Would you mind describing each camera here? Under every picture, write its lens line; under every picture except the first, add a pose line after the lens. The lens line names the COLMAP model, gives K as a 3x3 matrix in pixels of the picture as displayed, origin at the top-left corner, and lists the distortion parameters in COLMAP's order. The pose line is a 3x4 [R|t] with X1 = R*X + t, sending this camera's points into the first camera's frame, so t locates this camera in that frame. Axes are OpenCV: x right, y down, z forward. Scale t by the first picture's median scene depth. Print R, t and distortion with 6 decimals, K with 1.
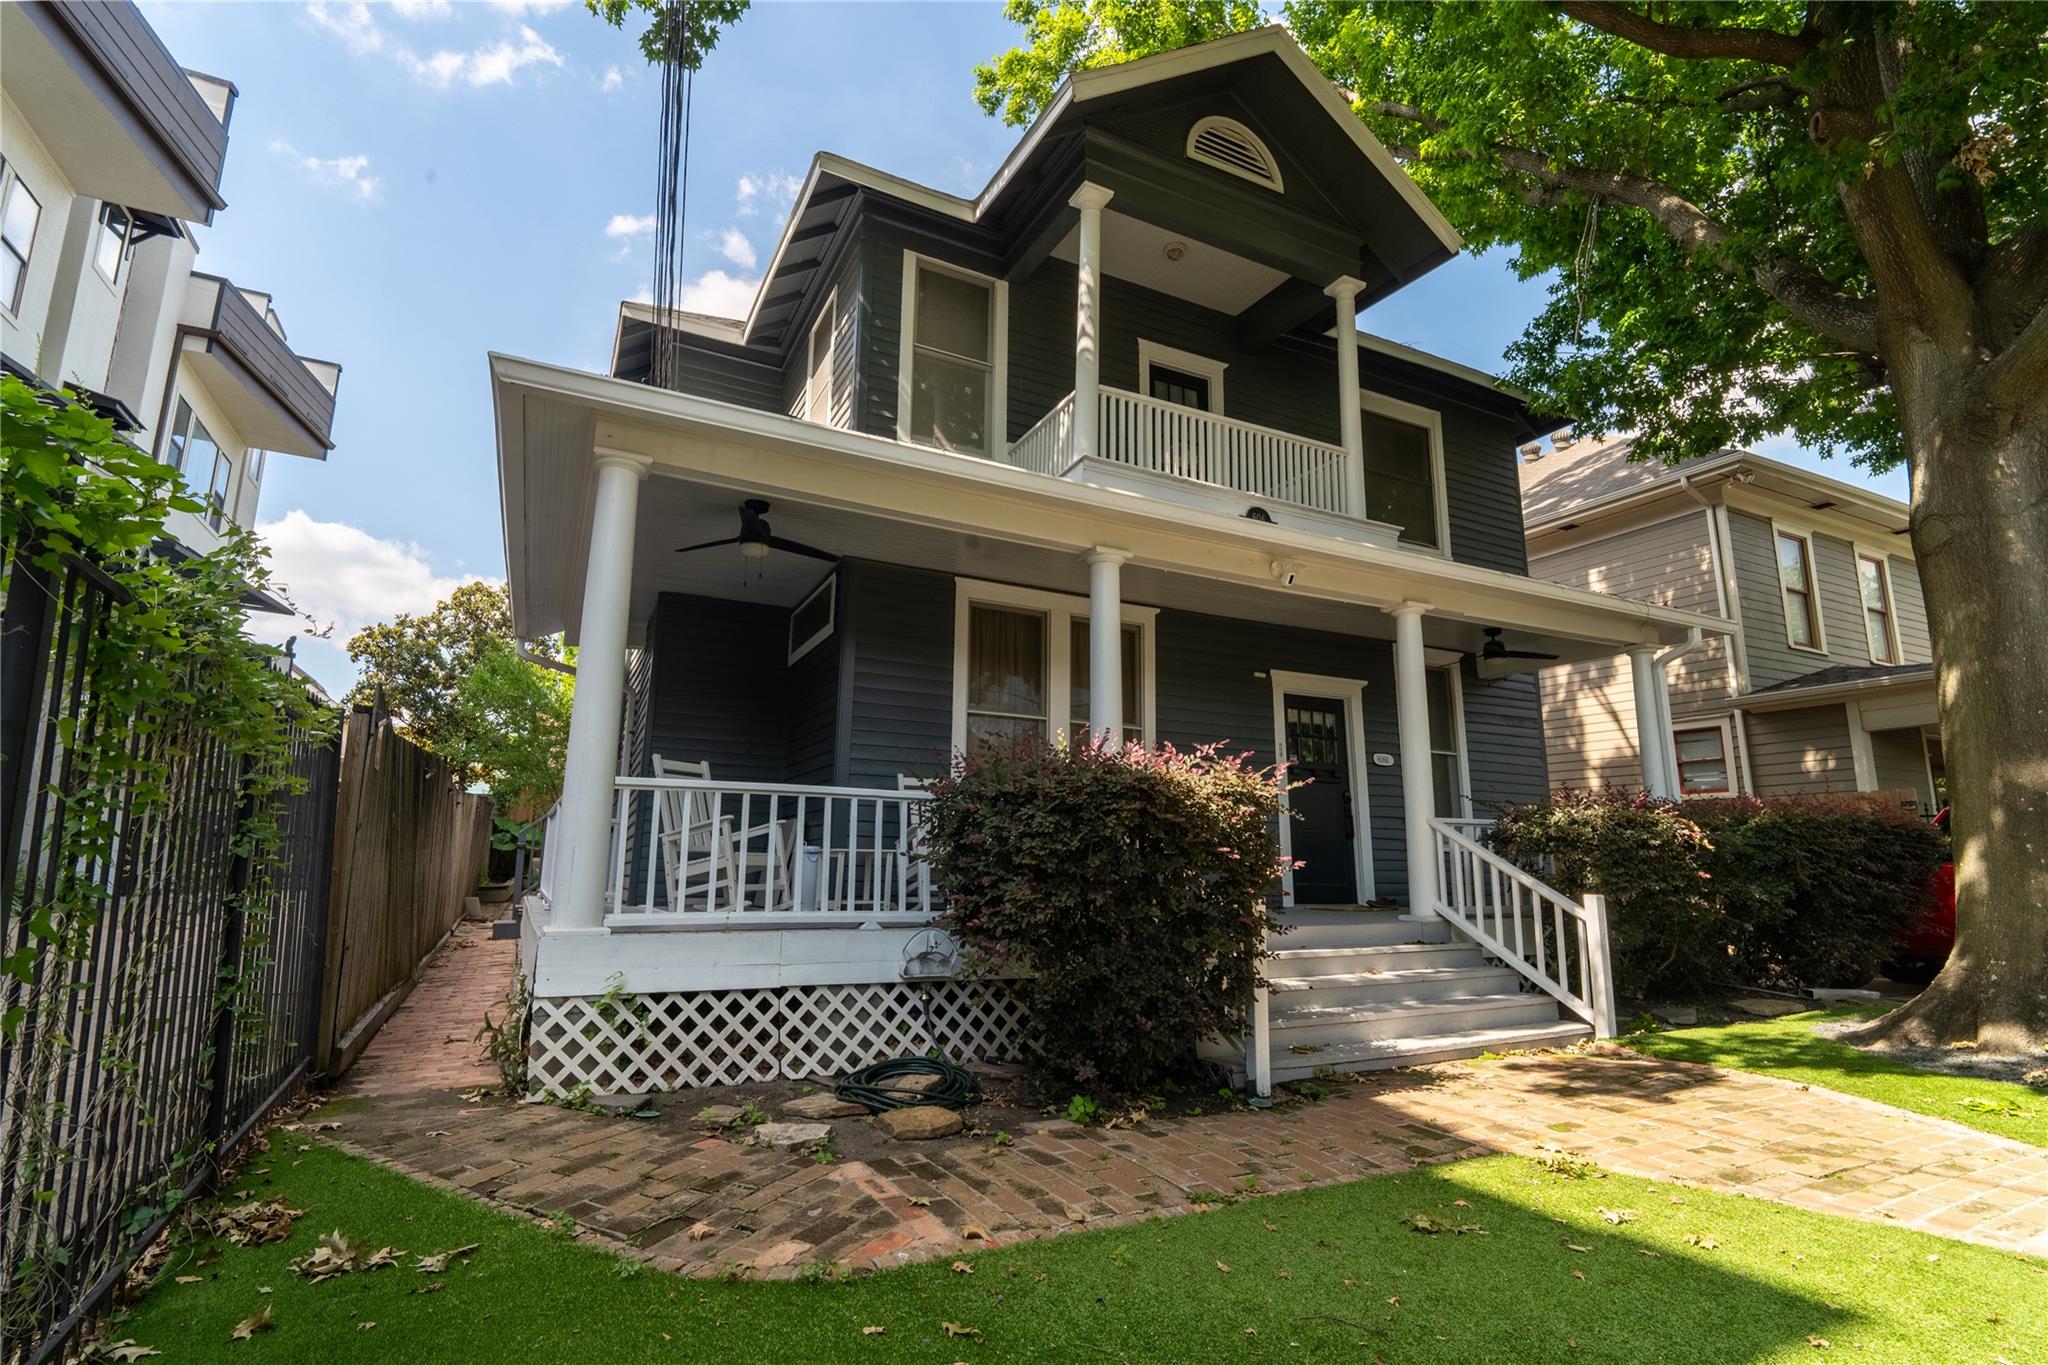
lens RADIAL K [[974.2, 0, 1047.6], [0, 974.2, 633.1], [0, 0, 1]] dist [-0.014698, 0.001010]
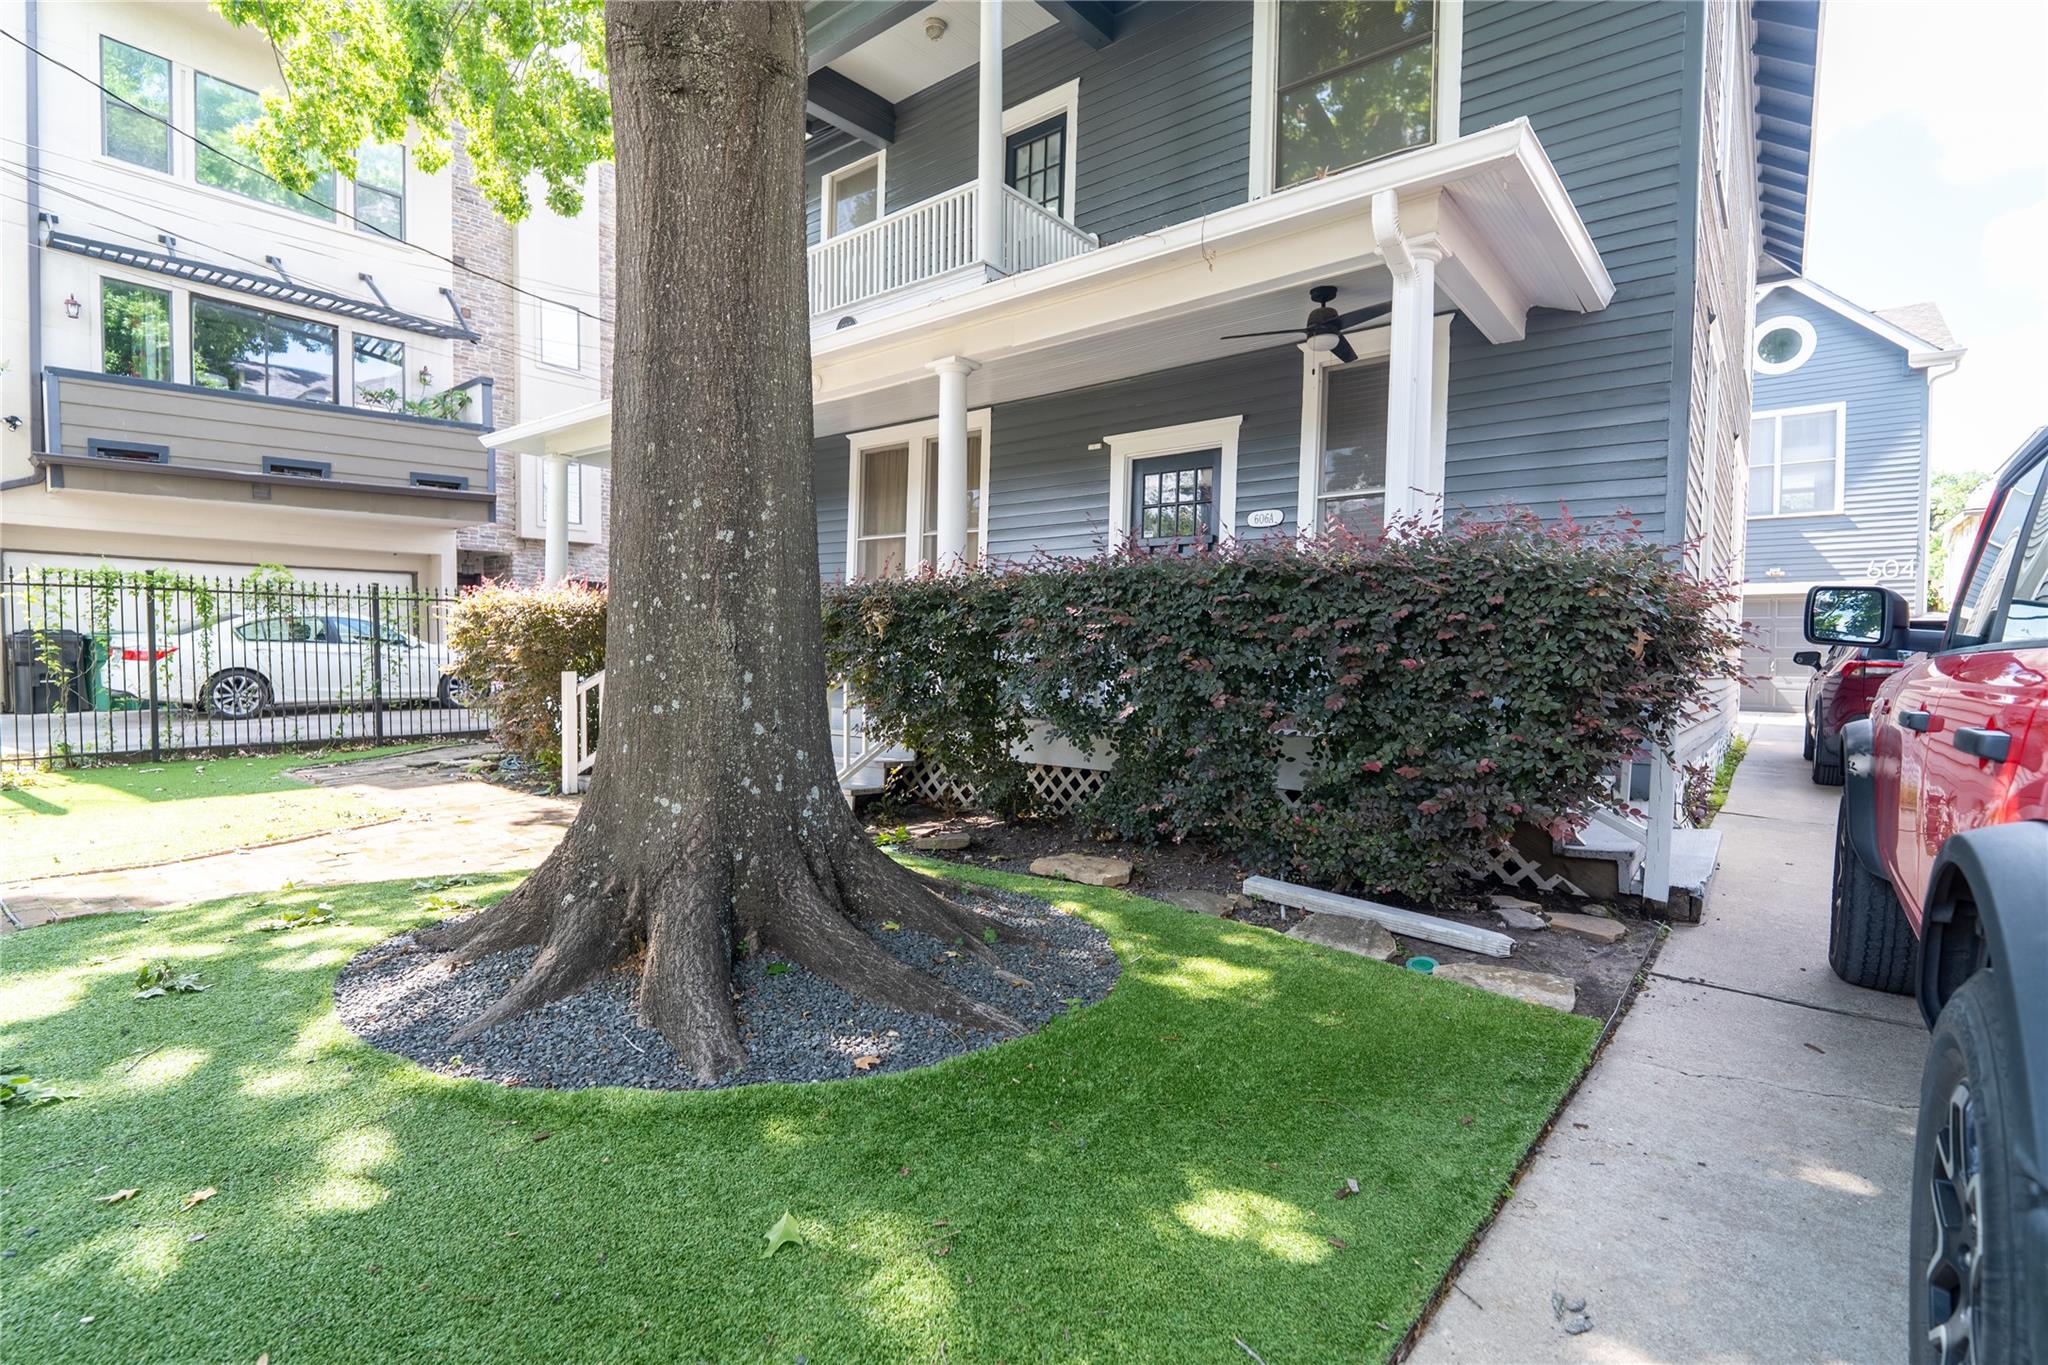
lens RADIAL K [[946.3, 0, 1015.9], [0, 946.3, 672.4], [0, 0, 1]] dist [-0.006170, -0.000395]
pose [[0.396901, 0.016325, -0.917716, 1.046453], [0.200152, 0.974241, 0.103894, 0.148142], [0.895773, -0.224918, 0.383410, 0.594581]]
